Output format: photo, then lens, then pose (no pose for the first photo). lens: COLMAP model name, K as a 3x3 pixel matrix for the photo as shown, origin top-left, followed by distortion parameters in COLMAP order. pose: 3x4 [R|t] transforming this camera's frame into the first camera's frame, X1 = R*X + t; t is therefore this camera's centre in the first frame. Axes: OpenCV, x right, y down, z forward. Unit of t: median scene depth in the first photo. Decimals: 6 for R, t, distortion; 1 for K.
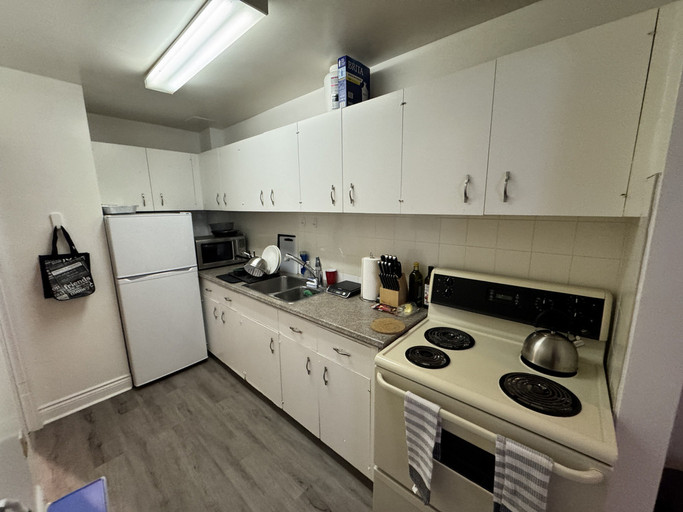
lens RADIAL K [[270.8, 0, 341.5], [0, 270.8, 256.0], [0, 0, 1]] dist [-0.001250, -0.000504]
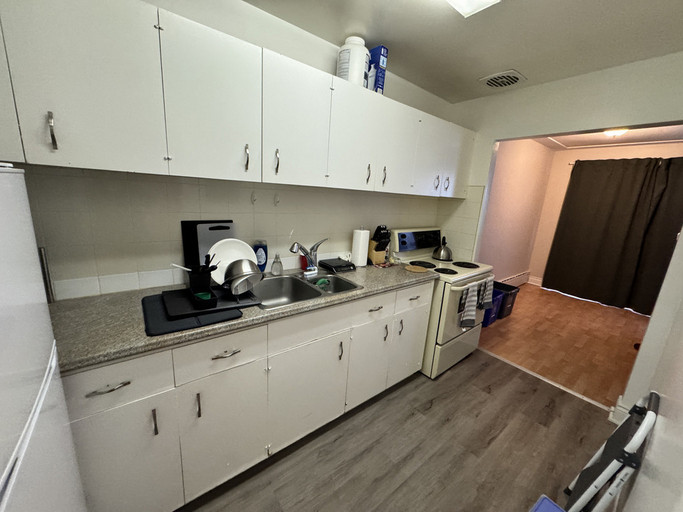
lens RADIAL K [[270.8, 0, 341.5], [0, 270.8, 256.0], [0, 0, 1]] dist [-0.001250, -0.000504]
pose [[0.177093, -0.204206, 0.962776, -1.095907], [0.113527, 0.975947, 0.186117, -0.117680], [-0.977625, 0.076341, 0.196016, 0.895694]]
